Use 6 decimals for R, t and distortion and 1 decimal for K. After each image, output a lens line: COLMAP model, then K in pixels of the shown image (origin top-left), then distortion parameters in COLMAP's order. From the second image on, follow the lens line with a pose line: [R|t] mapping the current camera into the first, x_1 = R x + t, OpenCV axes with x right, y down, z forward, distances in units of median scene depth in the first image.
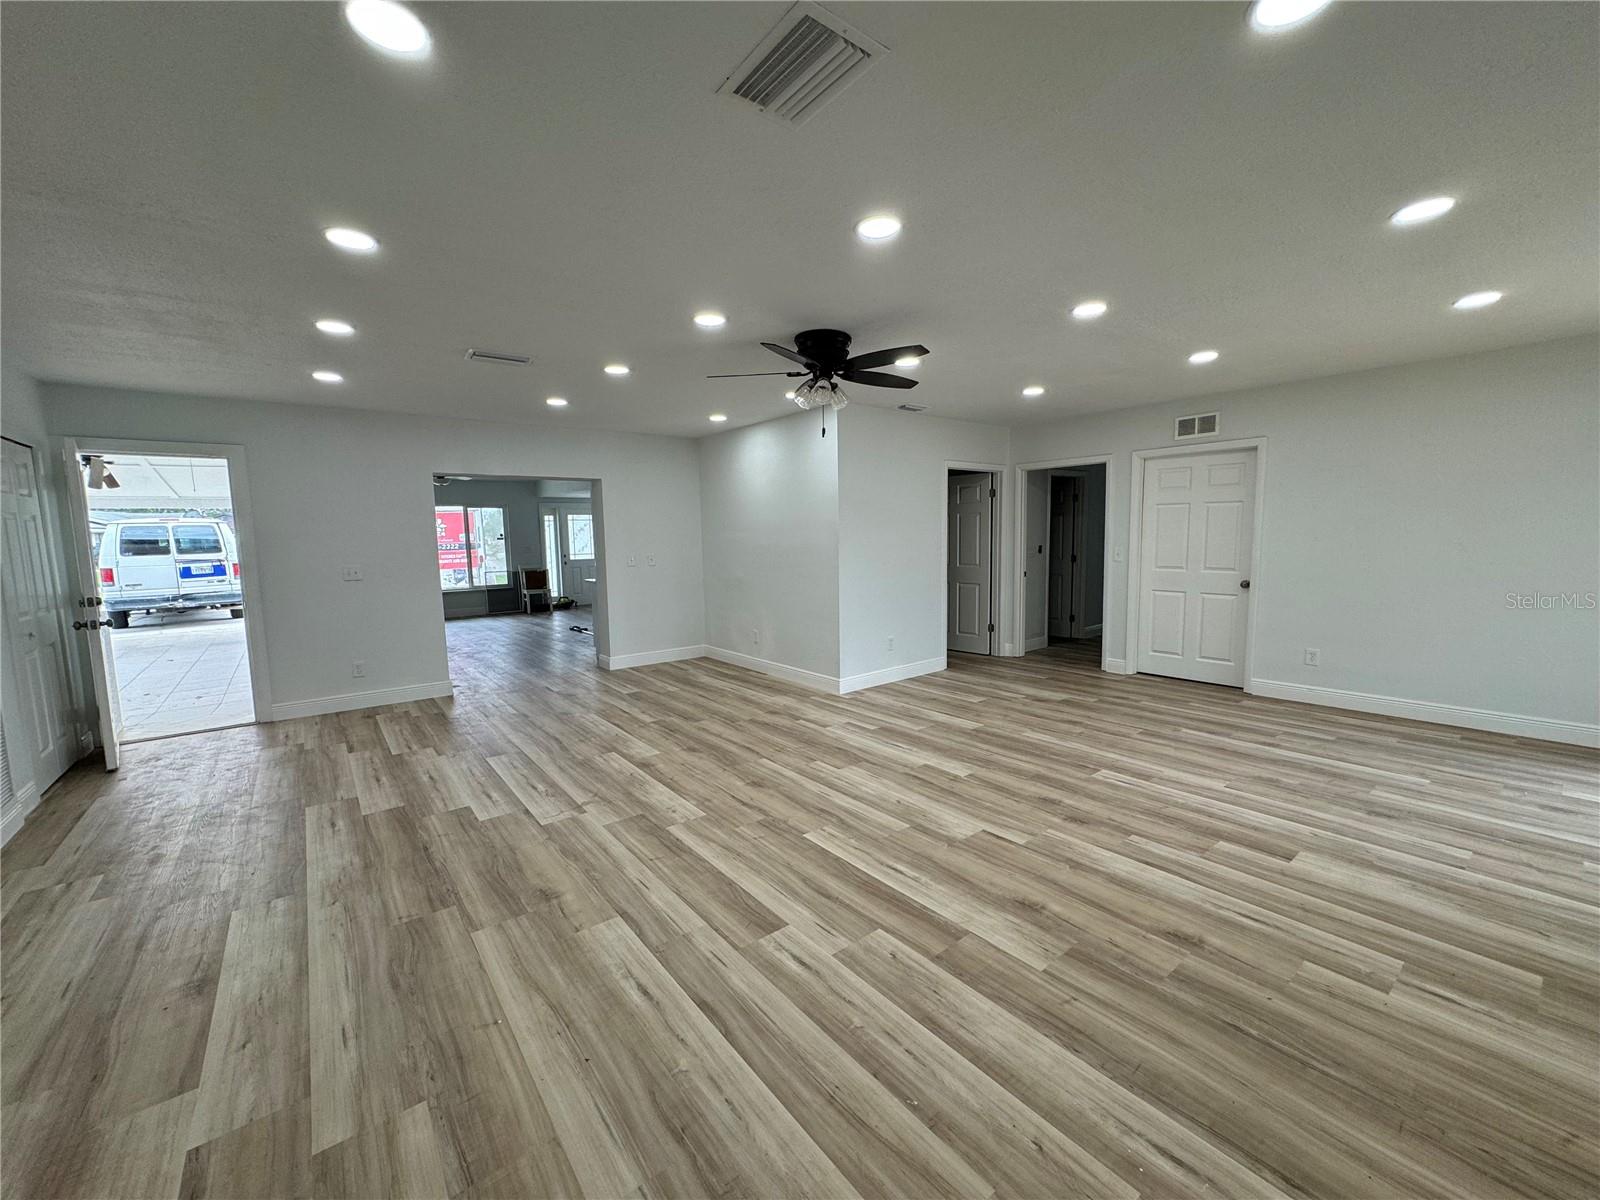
lens RADIAL K [[636.5, 0, 800.5], [0, 636.5, 615.0], [0, 0, 1]] dist [-0.000624, 0.000189]
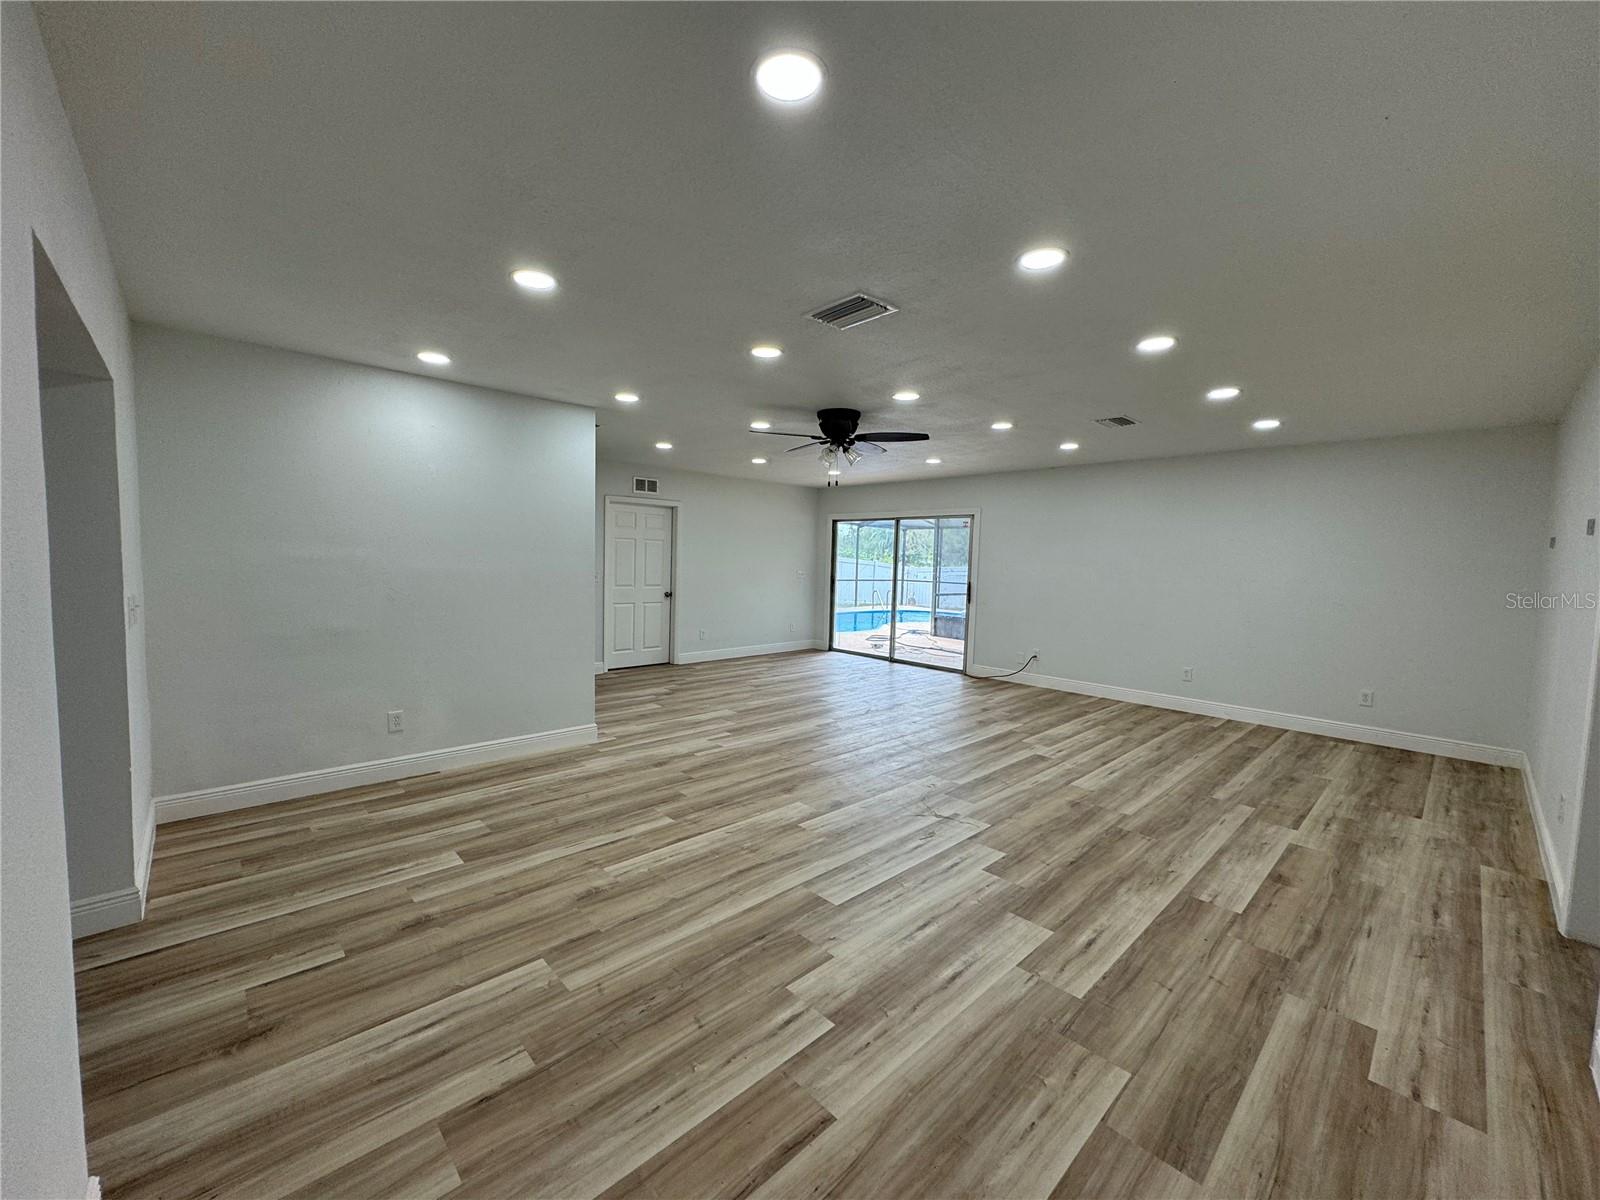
lens RADIAL K [[636.5, 0, 810.8], [0, 636.5, 597.7], [0, 0, 1]] dist [-0.000624, 0.000189]
pose [[-0.105219, -0.046060, 0.993382, -1.021000], [0.104074, 0.992931, 0.057062, -0.109203], [-0.988988, 0.109389, -0.099681, 0.970495]]
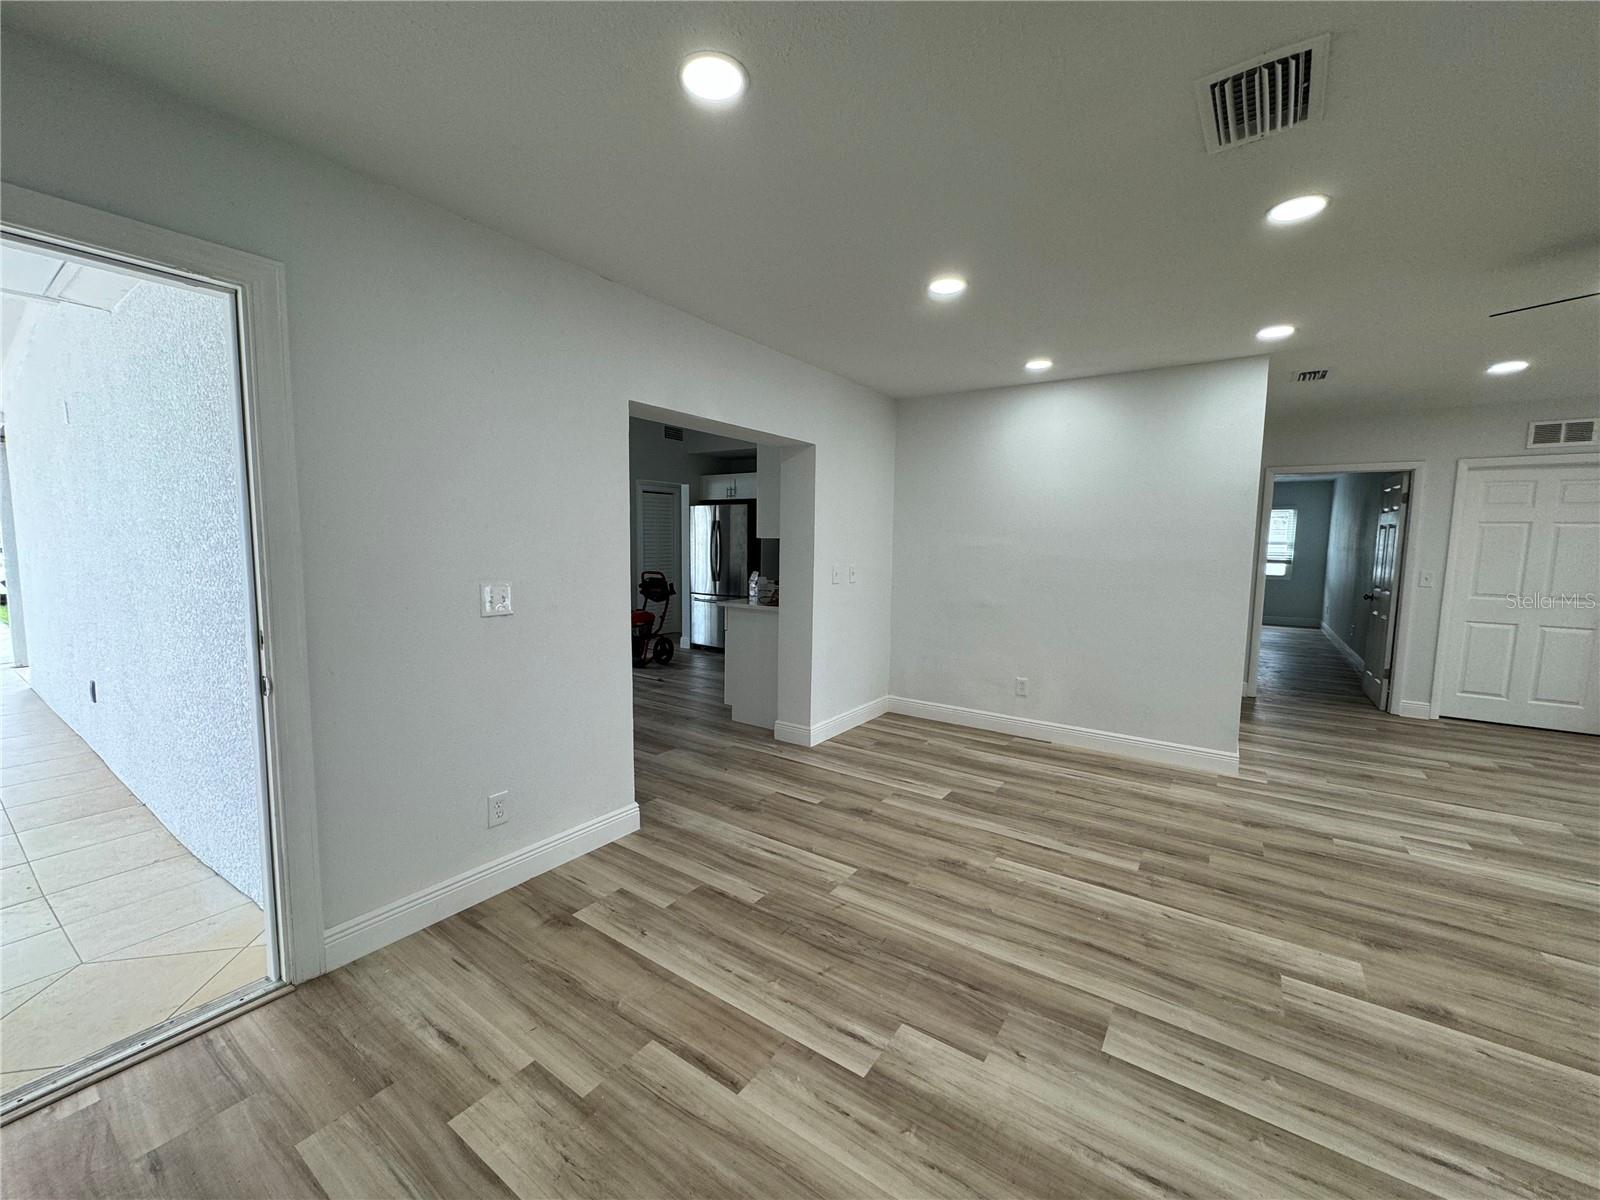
lens RADIAL K [[636.5, 0, 795.7], [0, 636.5, 604.0], [0, 0, 1]] dist [-0.000624, 0.000189]
pose [[0.954925, 0.002912, 0.296832, -0.752383], [0.005396, 0.999616, -0.027166, -0.057386], [-0.296797, 0.027543, 0.954543, 0.594349]]
